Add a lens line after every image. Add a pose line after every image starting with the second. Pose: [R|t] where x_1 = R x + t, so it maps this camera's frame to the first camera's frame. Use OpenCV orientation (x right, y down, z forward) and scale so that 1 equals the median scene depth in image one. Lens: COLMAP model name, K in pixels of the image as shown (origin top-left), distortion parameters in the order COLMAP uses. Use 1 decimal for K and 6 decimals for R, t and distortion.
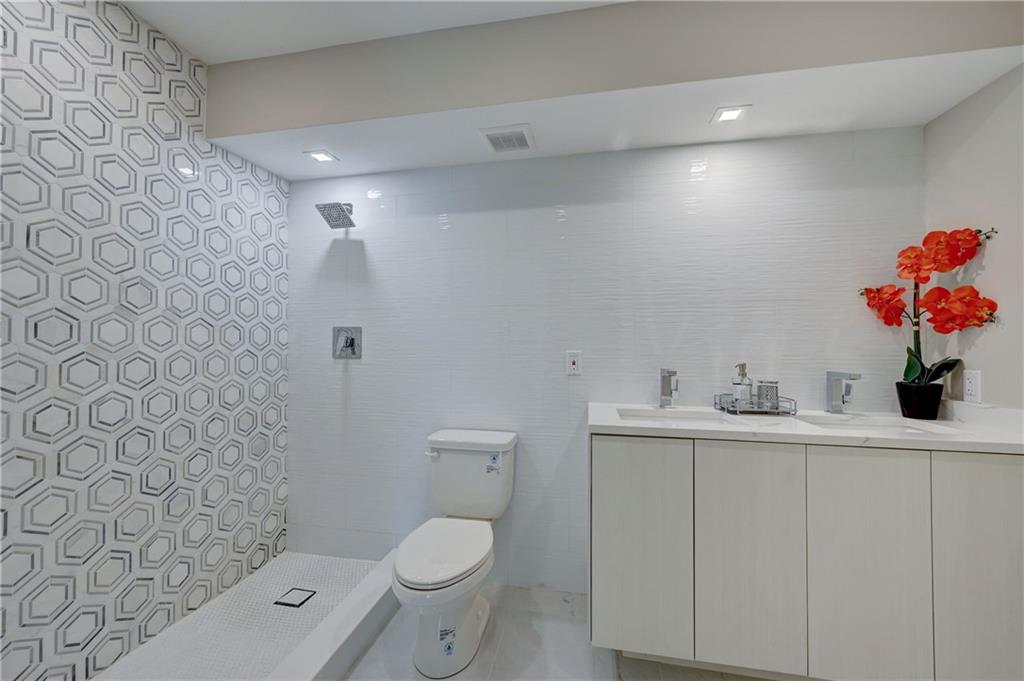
lens RADIAL K [[410.0, 0, 513.4], [0, 410.0, 340.5], [0, 0, 1]] dist [-0.000235, 0.000684]
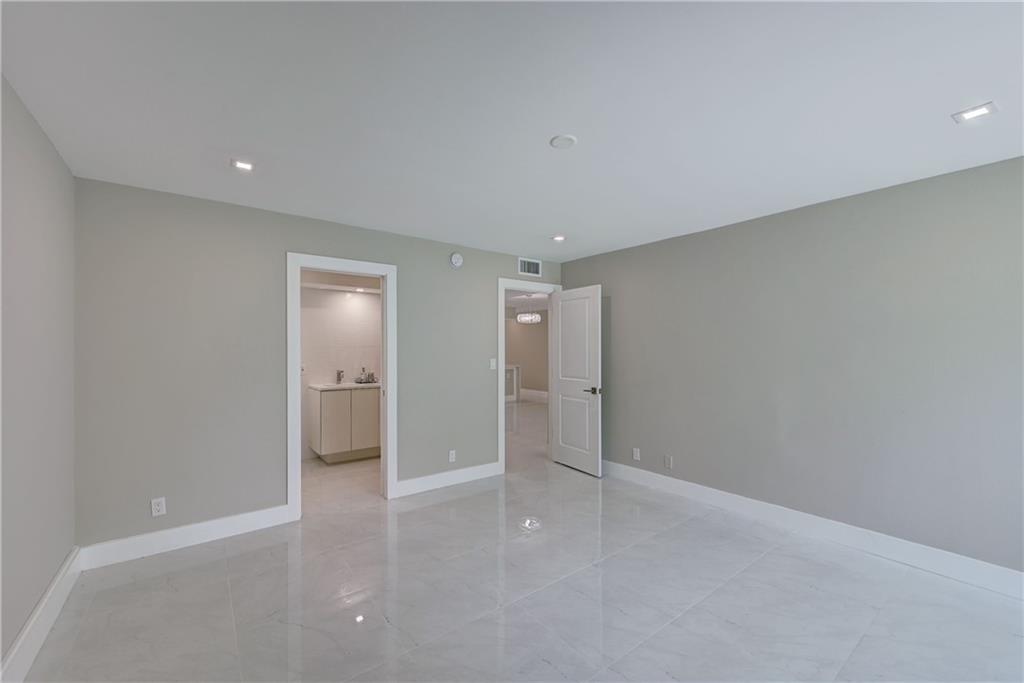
lens RADIAL K [[401.7, 0, 510.2], [0, 401.7, 342.7], [0, 0, 1]] dist [0.012154, -0.000013]
pose [[0.648455, 0.016269, 0.761079, -1.014653], [-0.010002, 0.999867, -0.012852, -0.098573], [-0.761187, 0.000722, 0.648532, -1.771772]]
